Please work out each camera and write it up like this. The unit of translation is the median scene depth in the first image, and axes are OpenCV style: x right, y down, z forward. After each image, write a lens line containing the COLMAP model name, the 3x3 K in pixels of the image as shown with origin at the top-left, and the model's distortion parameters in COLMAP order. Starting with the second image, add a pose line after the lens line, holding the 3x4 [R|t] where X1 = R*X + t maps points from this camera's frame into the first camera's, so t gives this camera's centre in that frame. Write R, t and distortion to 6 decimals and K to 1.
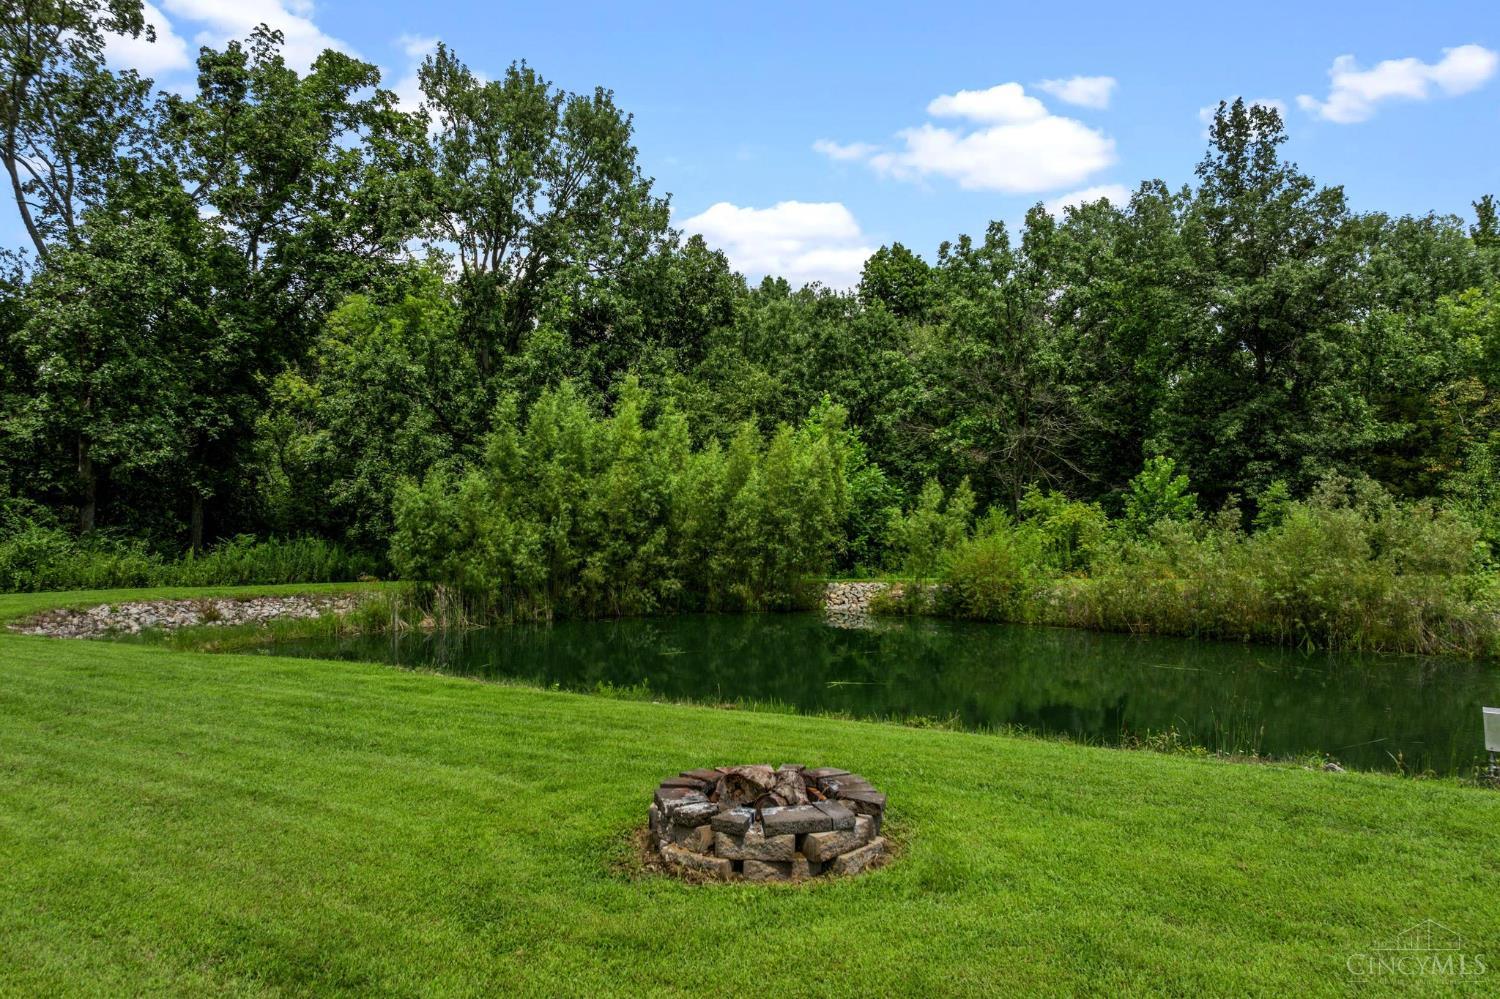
lens RADIAL K [[1030.3, 0, 750.0], [0, 1030.3, 499.5], [0, 0, 1]] dist [0.005007, -0.001593]
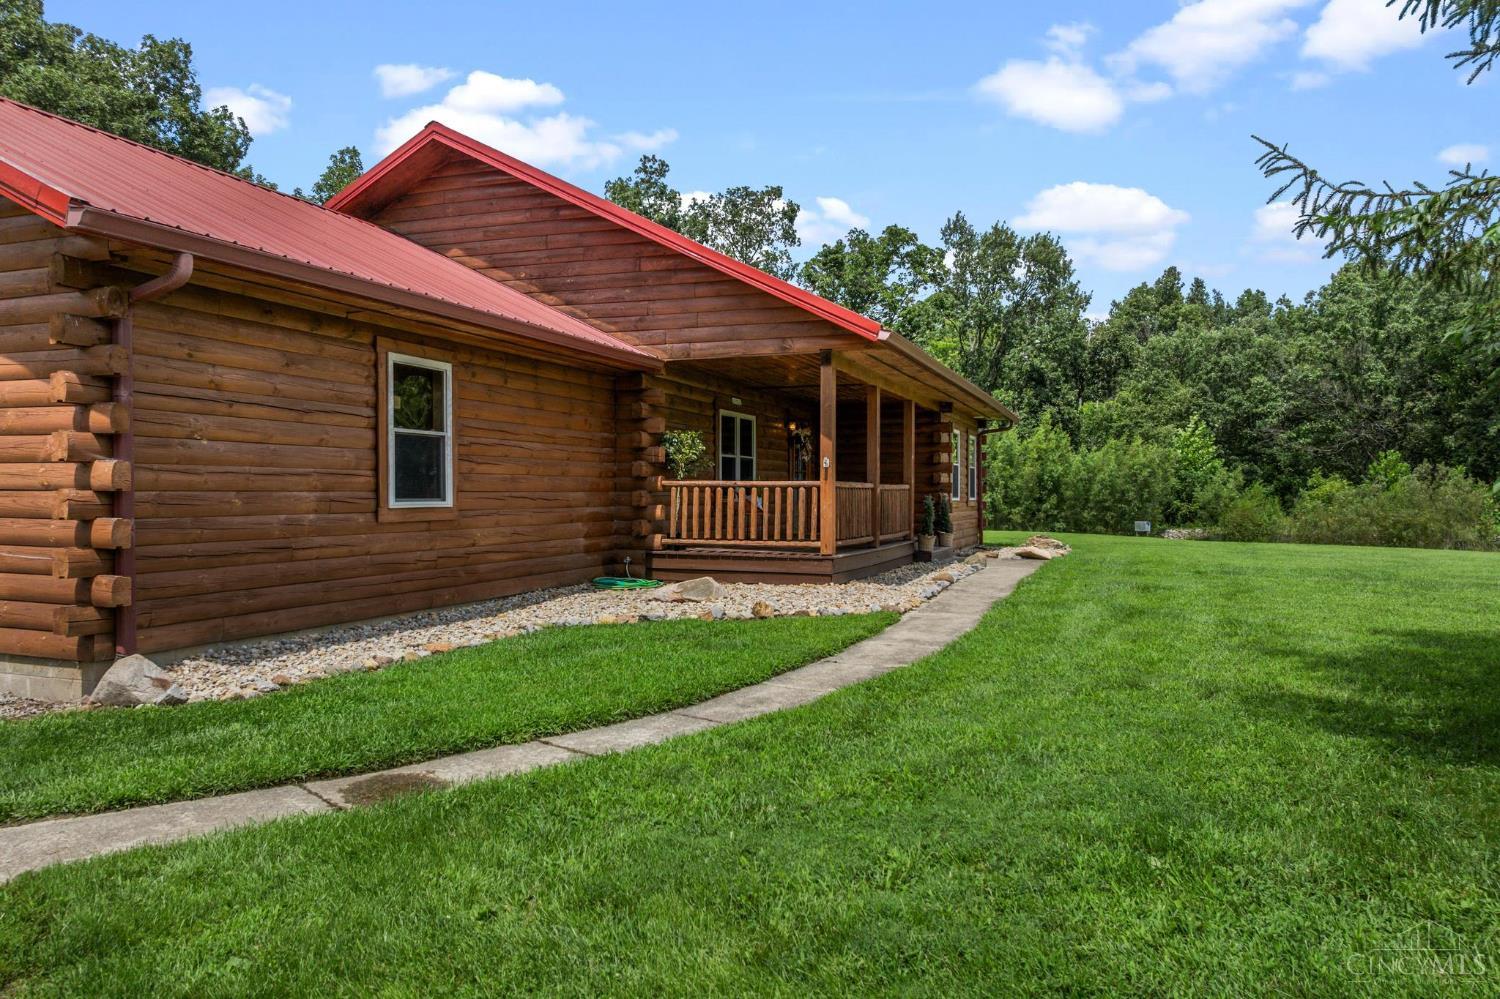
lens RADIAL K [[1030.3, 0, 750.0], [0, 1030.3, 499.5], [0, 0, 1]] dist [0.005007, -0.001593]
pose [[0.865695, 0.006702, -0.500527, 0.359573], [-0.000510, 0.999922, 0.012507, 0.012472], [0.500572, -0.010572, 0.865630, -0.864631]]
